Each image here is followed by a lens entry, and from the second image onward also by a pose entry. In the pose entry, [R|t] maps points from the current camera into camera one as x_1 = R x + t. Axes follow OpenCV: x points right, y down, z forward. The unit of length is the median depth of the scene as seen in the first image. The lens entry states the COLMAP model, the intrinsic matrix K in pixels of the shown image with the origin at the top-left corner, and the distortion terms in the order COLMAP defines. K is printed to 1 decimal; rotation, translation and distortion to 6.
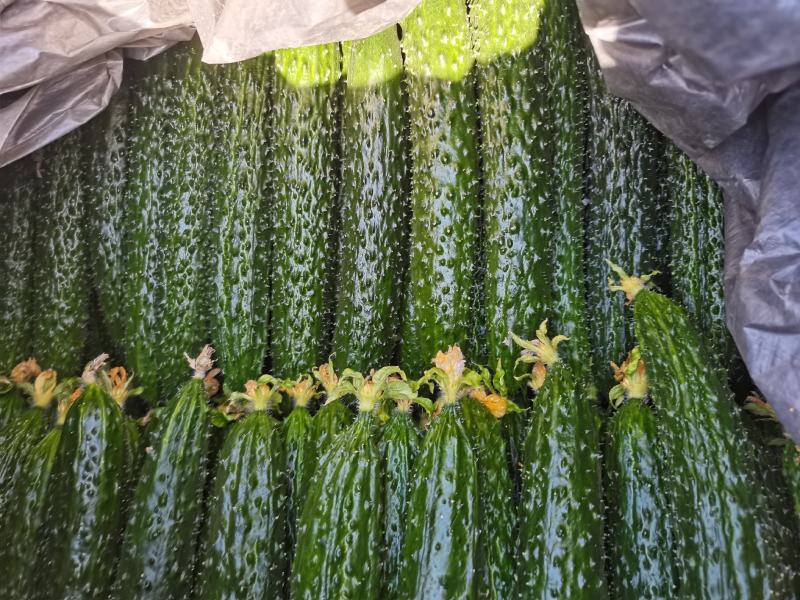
lens RADIAL K [[537.2, 0, 370.3], [0, 537.2, 300.3], [0, 0, 1]] dist [0.032690, -0.003491]
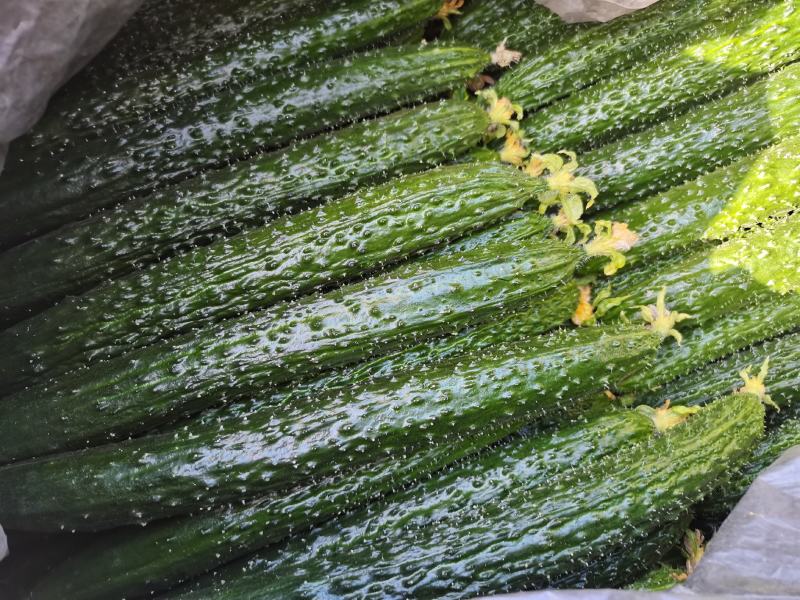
lens RADIAL K [[557.4, 0, 390.7], [0, 557.4, 304.4], [0, 0, 1]] dist [0.044395, -0.030141]
pose [[0.388409, 0.916454, -0.096180, 0.191165], [-0.908103, 0.398401, 0.128938, 0.422103], [0.156484, 0.037260, 0.986977, -0.164547]]
